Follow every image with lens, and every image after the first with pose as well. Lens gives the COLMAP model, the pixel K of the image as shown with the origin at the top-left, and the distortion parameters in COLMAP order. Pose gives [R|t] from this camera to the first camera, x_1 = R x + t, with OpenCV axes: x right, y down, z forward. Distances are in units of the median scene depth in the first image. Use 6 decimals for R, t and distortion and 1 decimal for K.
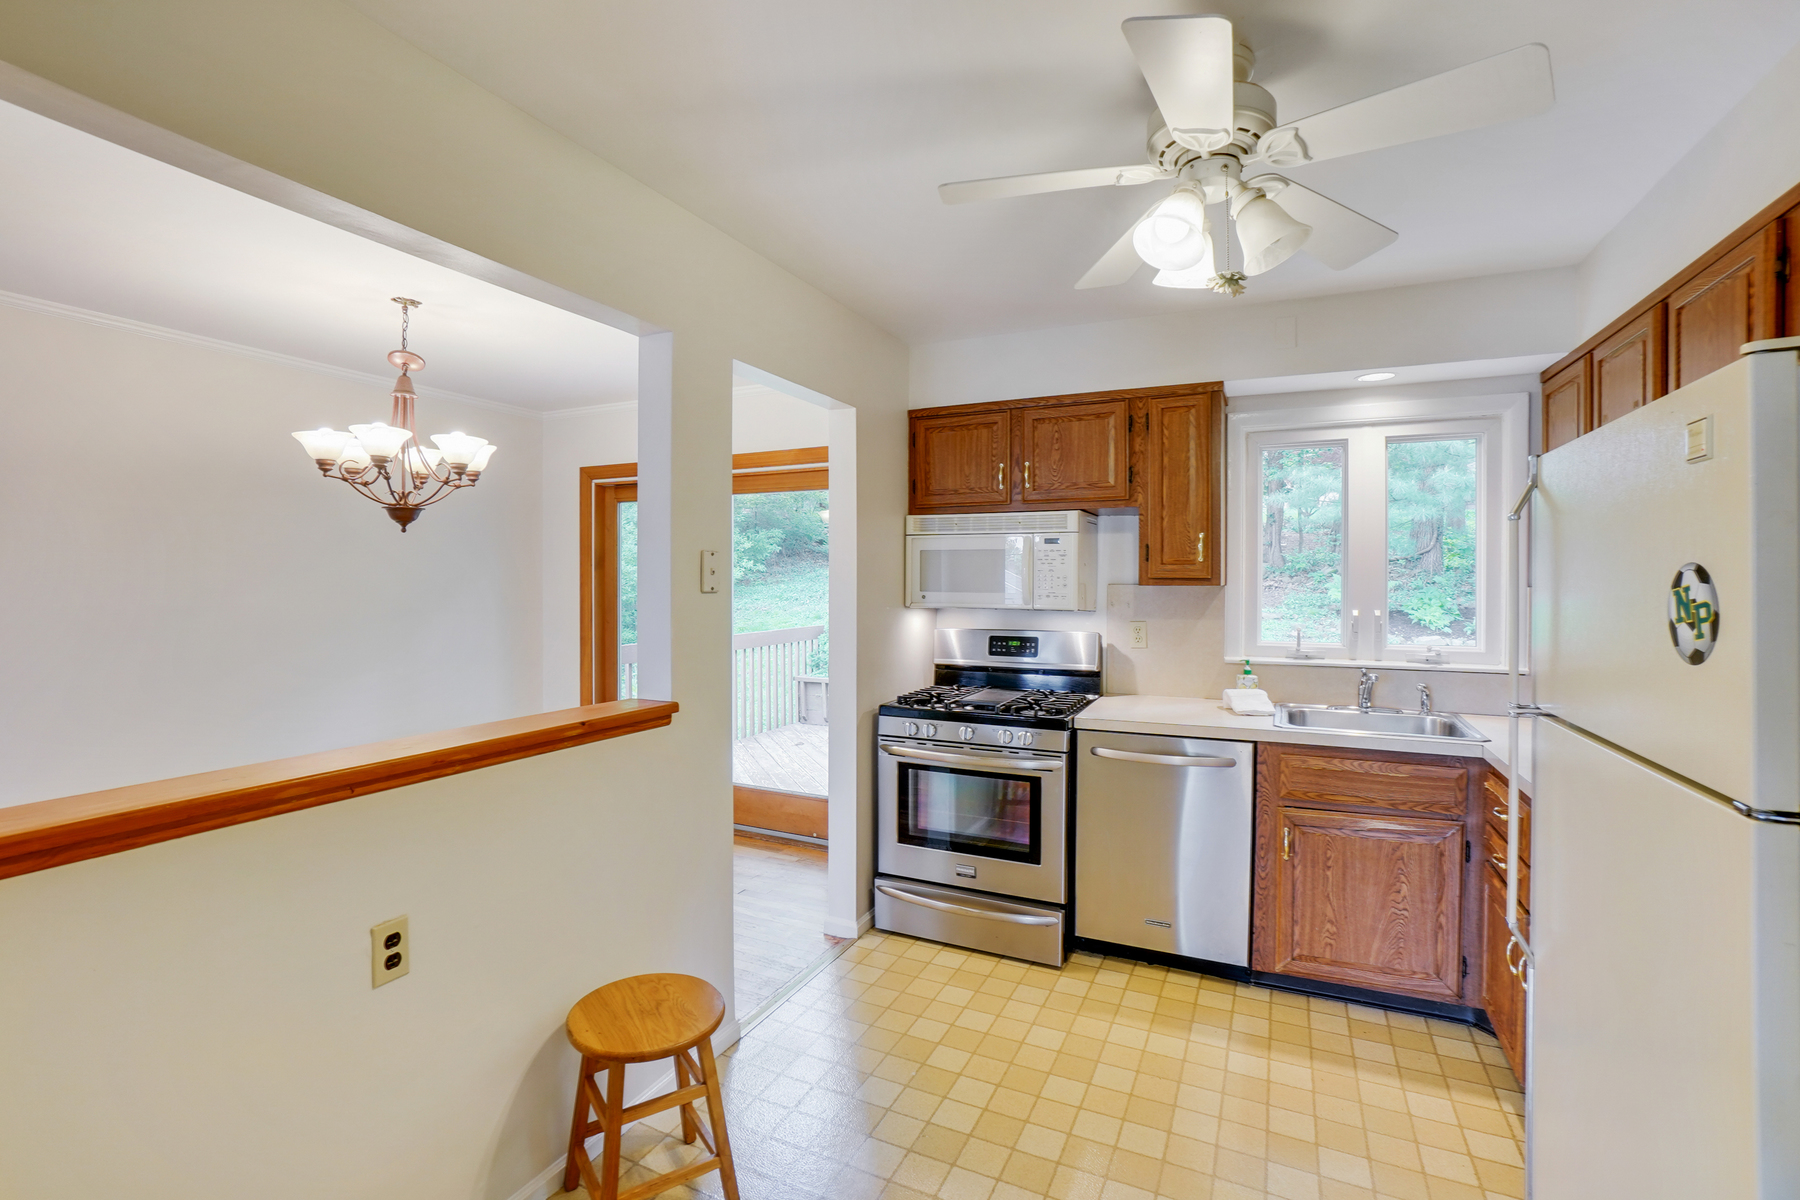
lens RADIAL K [[800.8, 0, 893.6], [0, 800.8, 586.2], [0, 0, 1]] dist [-0.048446, 0.014680]
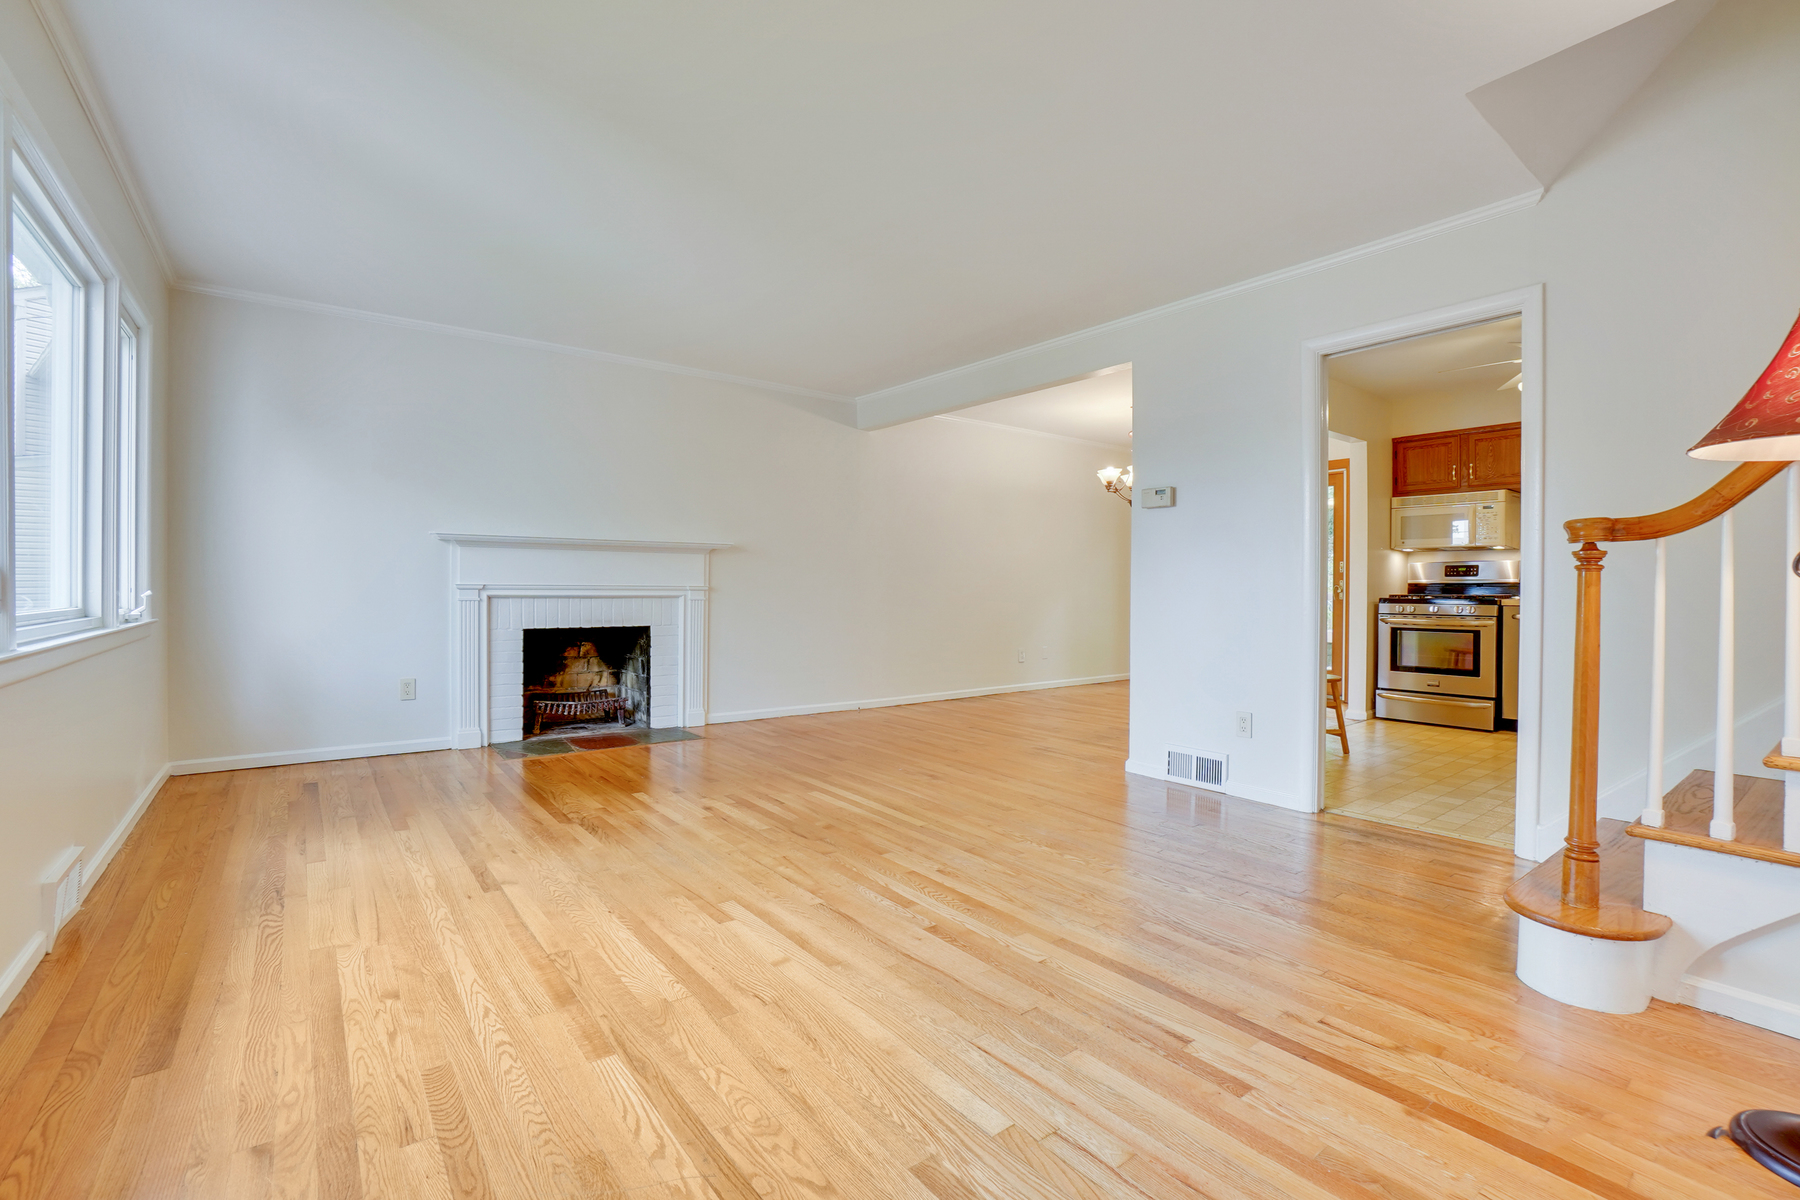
lens RADIAL K [[800.8, 0, 896.3], [0, 800.8, 590.6], [0, 0, 1]] dist [-0.048446, 0.014680]
pose [[0.894336, 0.002757, -0.447388, -0.205856], [-0.005830, 0.999968, -0.005491, 0.150318], [0.447358, 0.007519, 0.894323, -1.178443]]
